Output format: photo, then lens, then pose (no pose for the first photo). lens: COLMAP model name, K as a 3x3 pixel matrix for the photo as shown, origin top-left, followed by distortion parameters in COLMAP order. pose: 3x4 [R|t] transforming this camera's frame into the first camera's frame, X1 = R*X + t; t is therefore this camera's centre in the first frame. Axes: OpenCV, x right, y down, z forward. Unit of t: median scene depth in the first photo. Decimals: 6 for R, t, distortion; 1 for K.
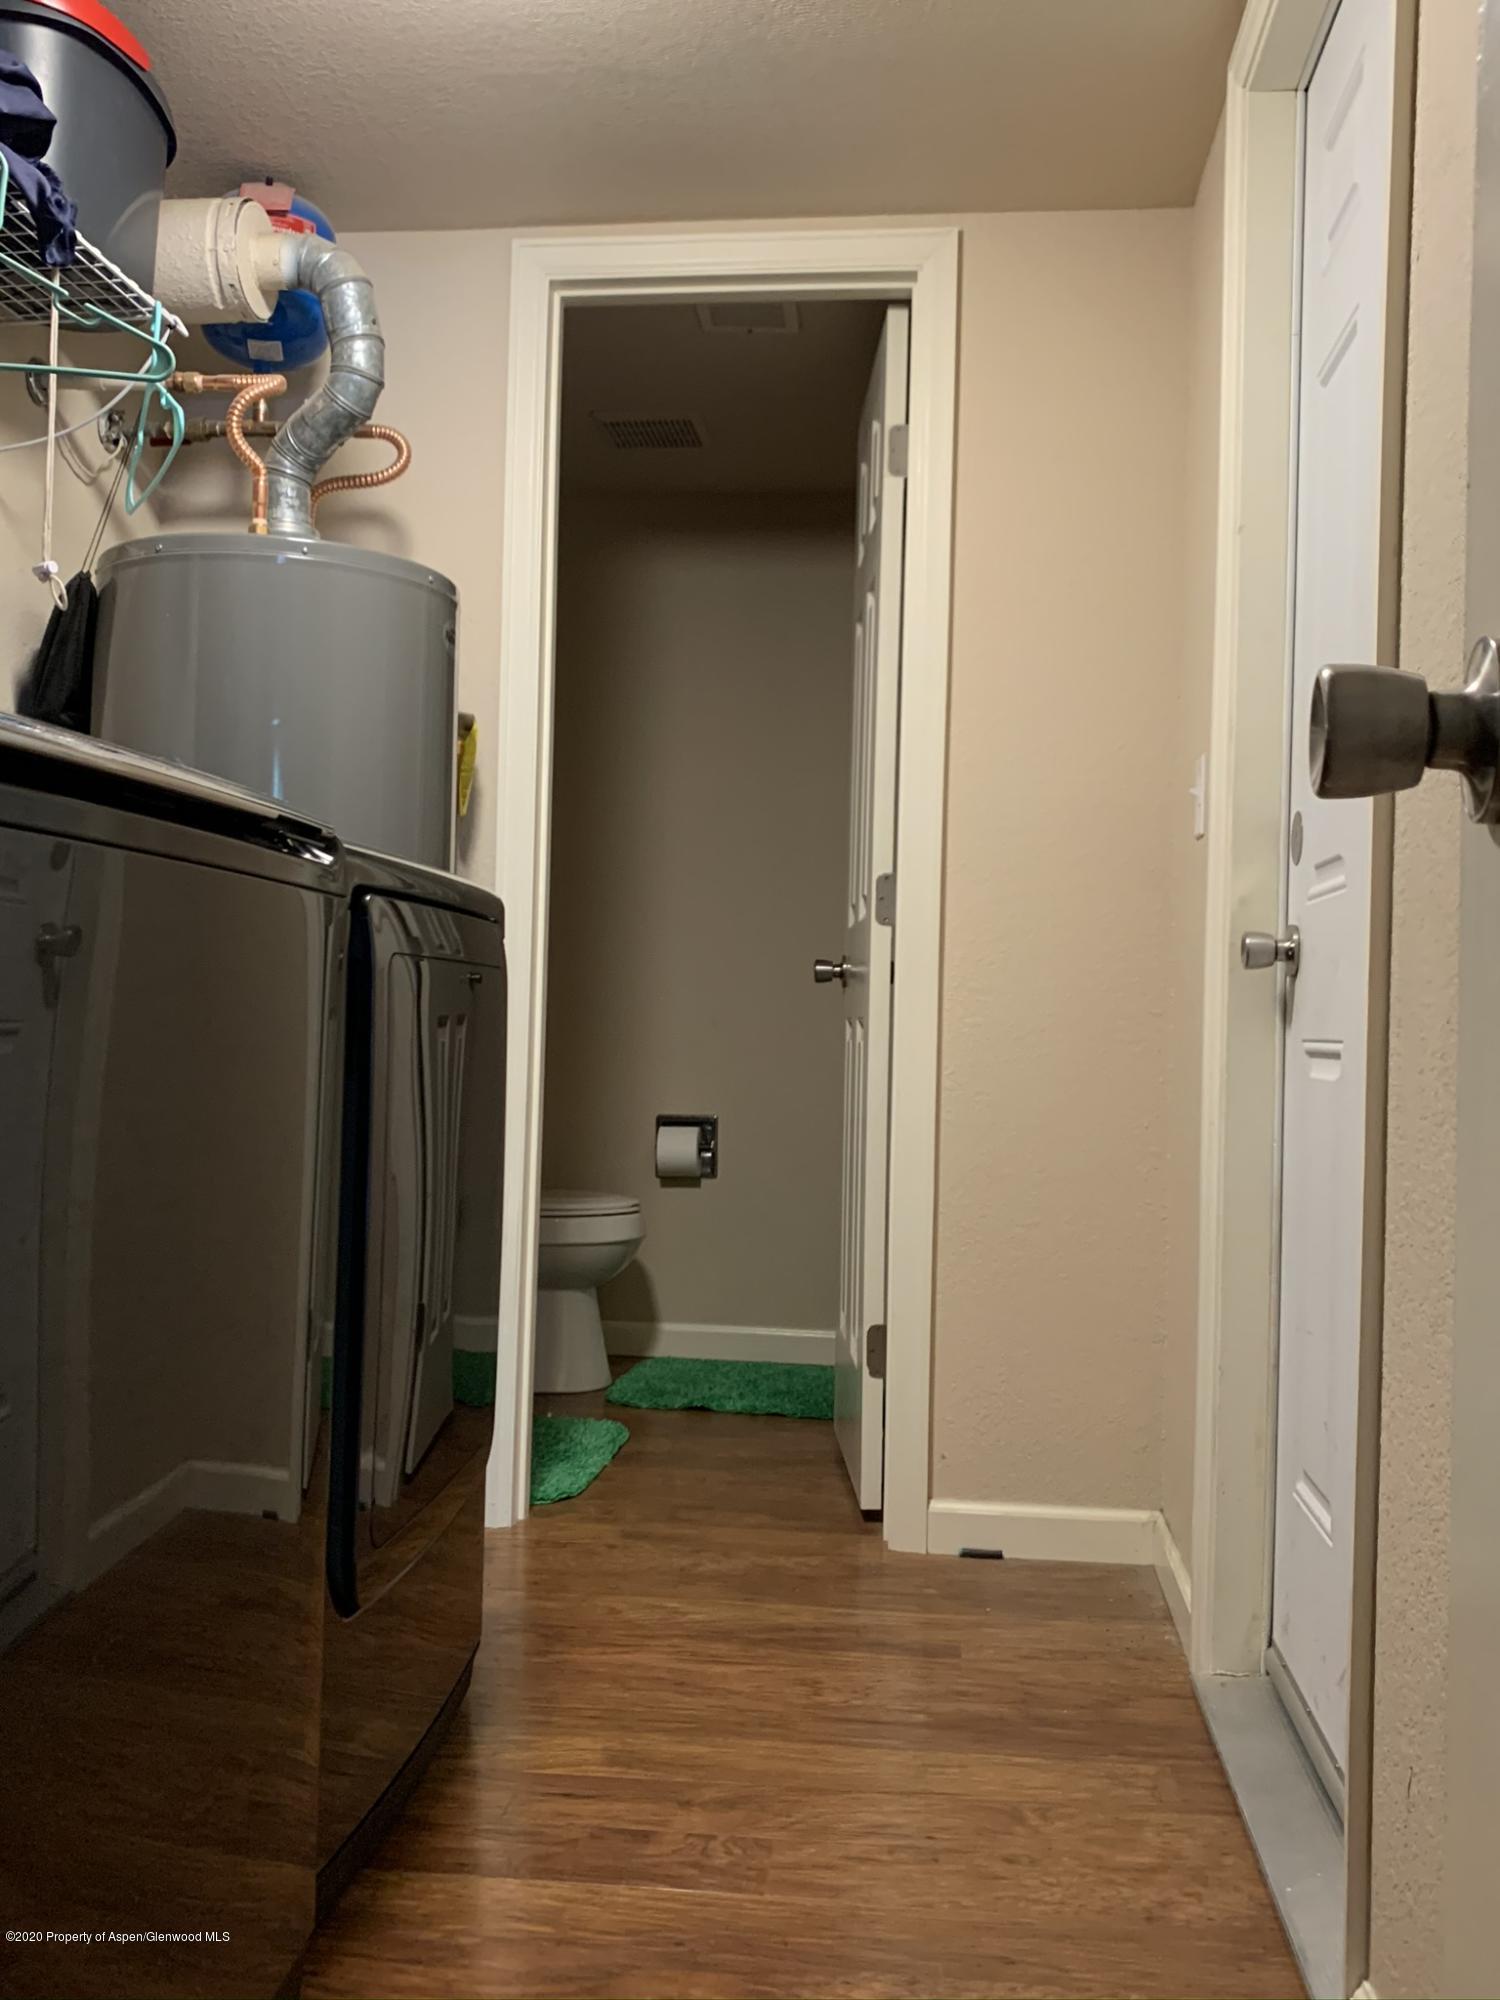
lens RADIAL K [[1759.2, 0, 753.7], [0, 1759.2, 1001.7], [0, 0, 1]] dist [-0.021770, 0.032434]
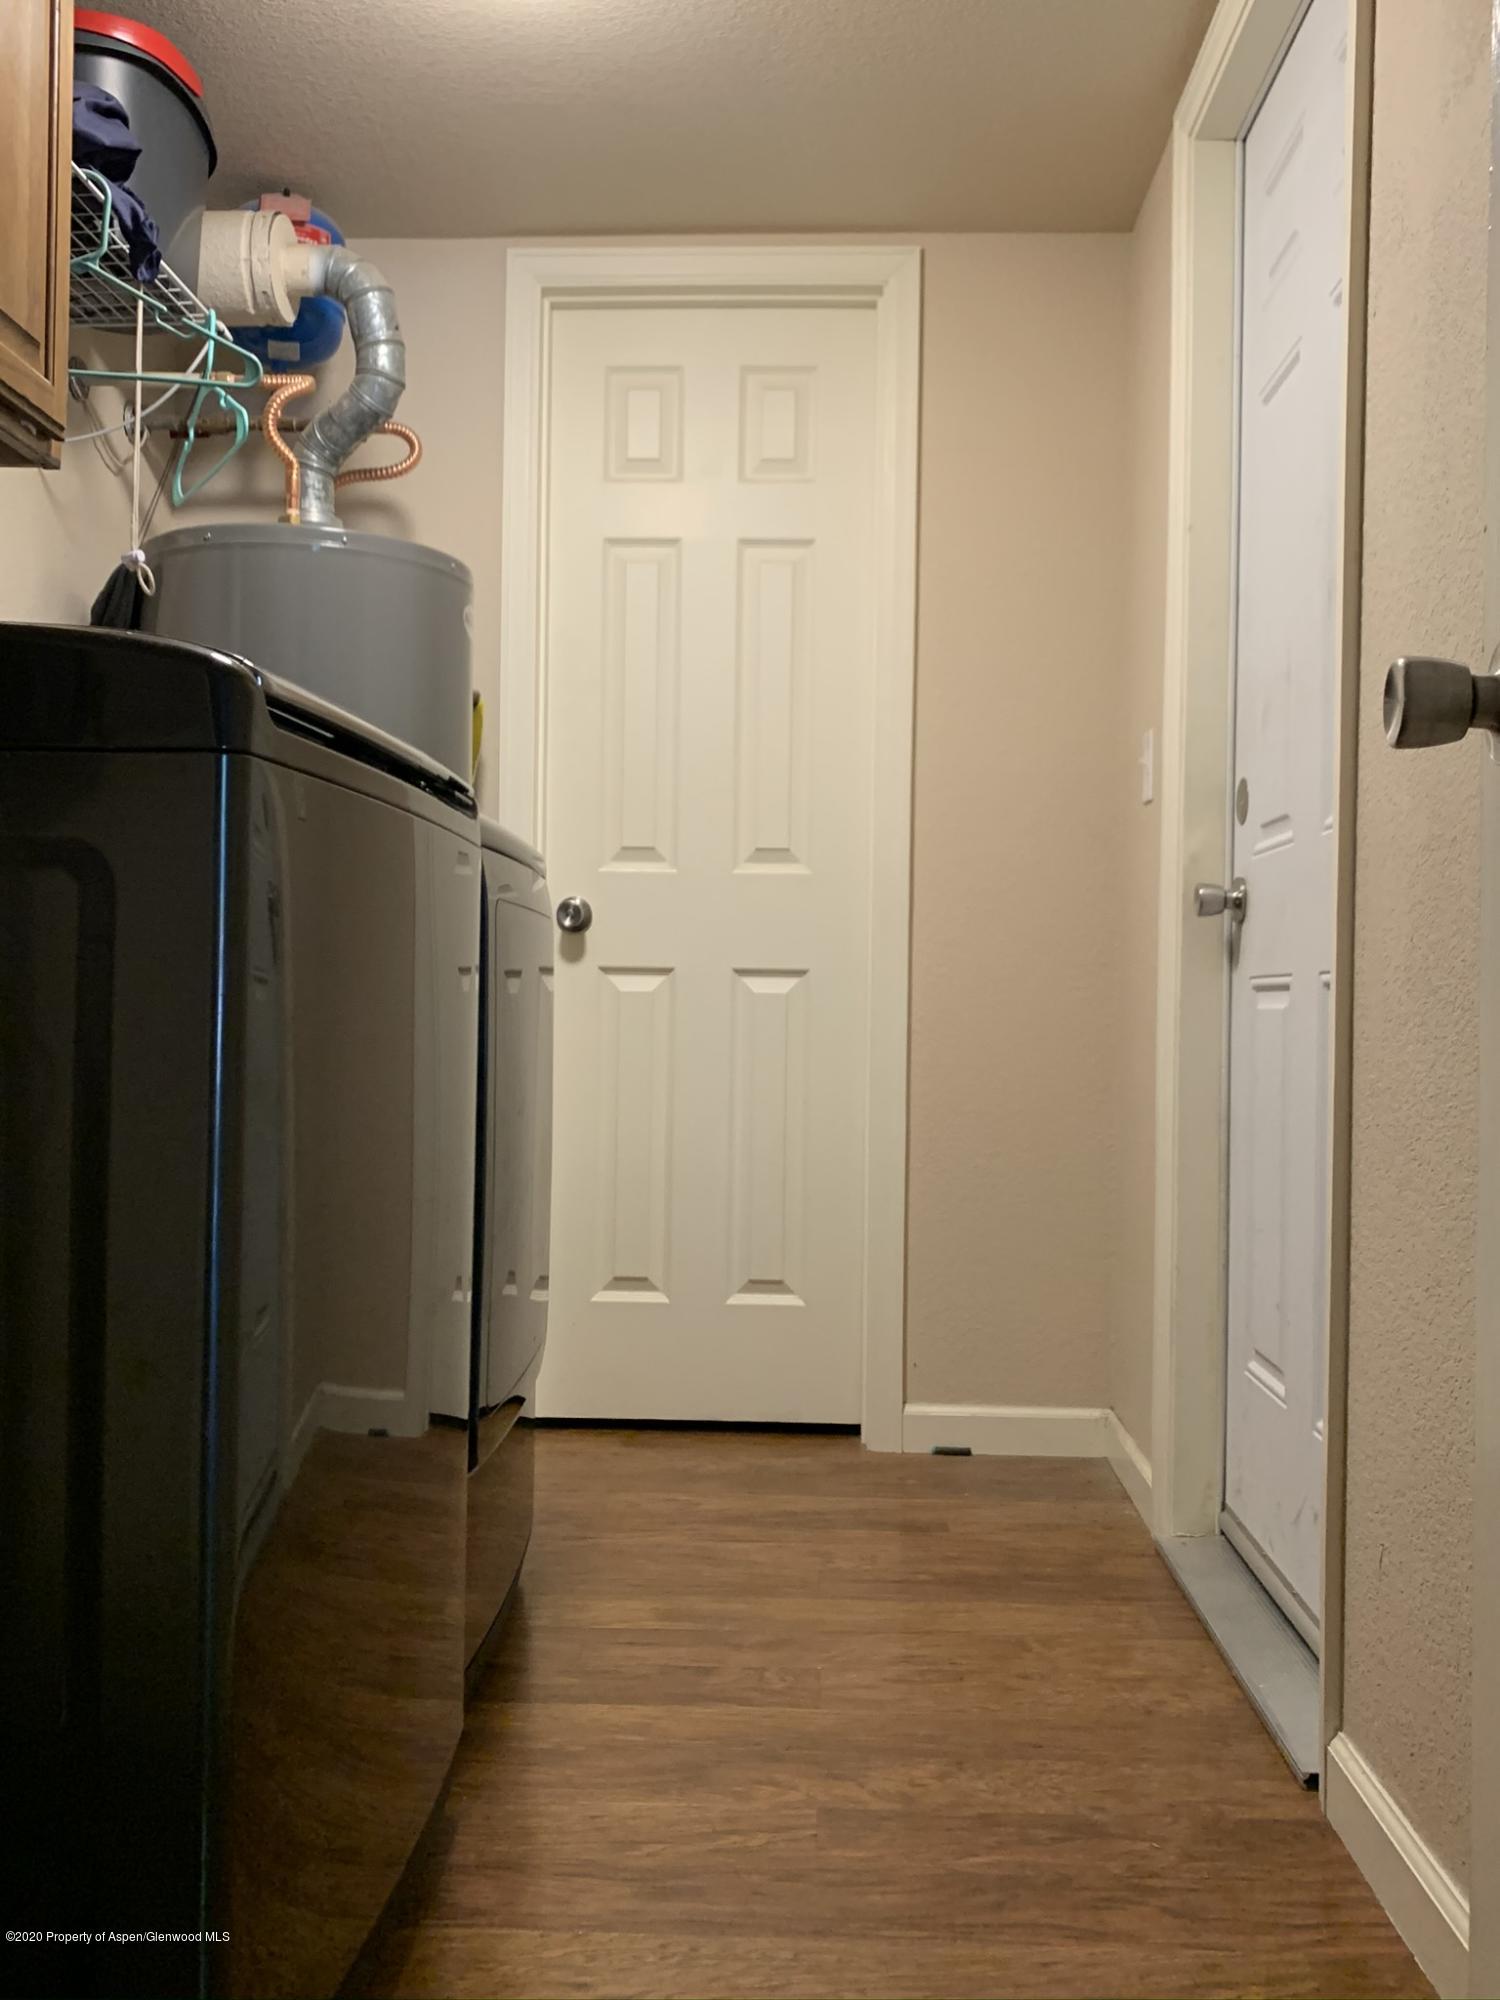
lens RADIAL K [[1759.2, 0, 748.7], [0, 1759.2, 997.8], [0, 0, 1]] dist [-0.021770, 0.032434]
pose [[0.997701, -0.009528, 0.067093, -0.086889], [0.008852, 0.999907, 0.010359, 0.019751], [-0.067186, -0.009741, 0.997693, -0.115724]]
